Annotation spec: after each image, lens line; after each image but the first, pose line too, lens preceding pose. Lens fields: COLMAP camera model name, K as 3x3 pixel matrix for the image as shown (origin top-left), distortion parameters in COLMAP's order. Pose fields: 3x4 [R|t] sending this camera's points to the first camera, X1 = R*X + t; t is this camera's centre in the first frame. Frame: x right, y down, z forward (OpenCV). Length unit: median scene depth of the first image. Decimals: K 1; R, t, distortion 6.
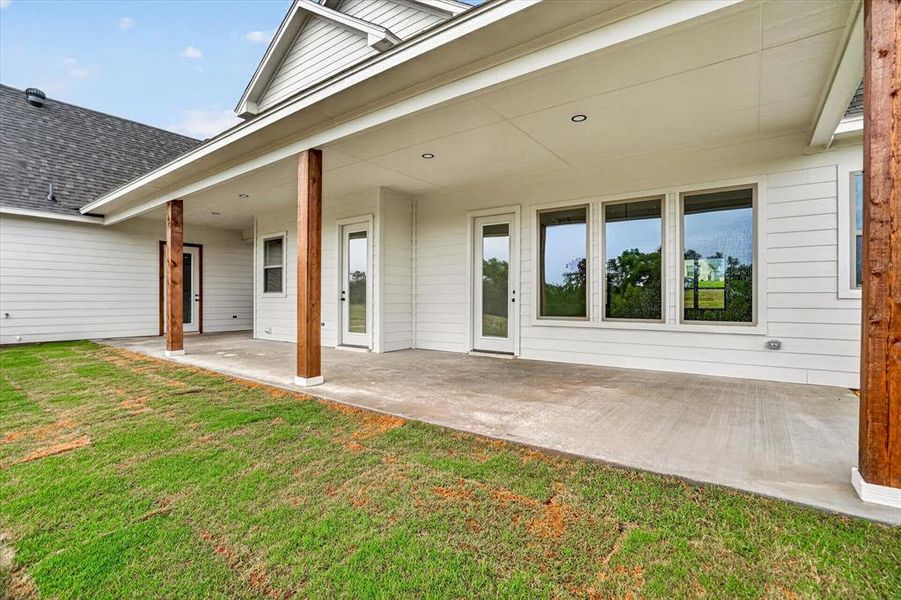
lens RADIAL K [[424.7, 0, 452.9], [0, 424.7, 298.7], [0, 0, 1]] dist [-0.038672, 0.005096]
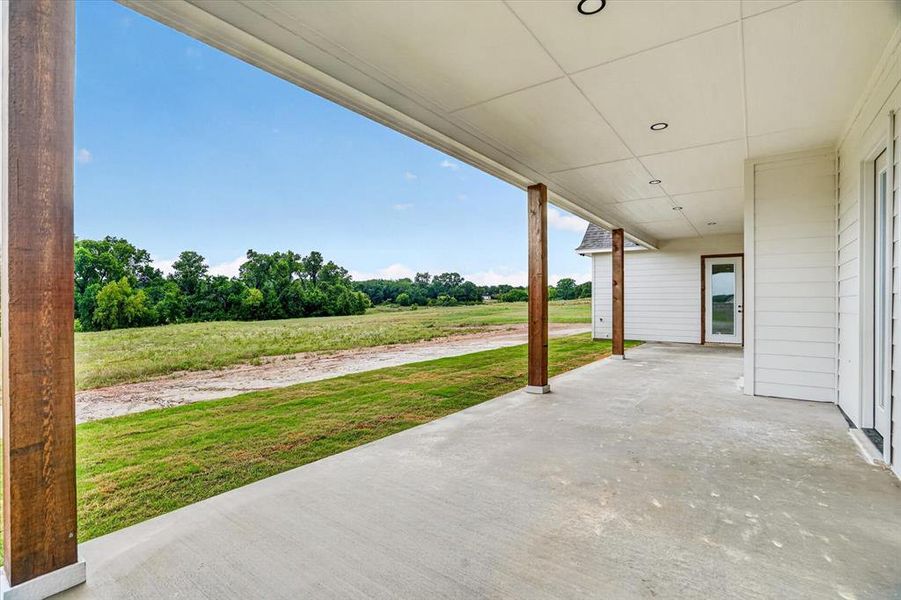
lens RADIAL K [[424.7, 0, 453.7], [0, 424.7, 299.8], [0, 0, 1]] dist [-0.038672, 0.005096]
pose [[-0.016660, -0.004295, -0.999852, 0.428742], [-0.003421, 0.999985, -0.004239, -0.020384], [0.999855, 0.003350, -0.016674, 0.423308]]
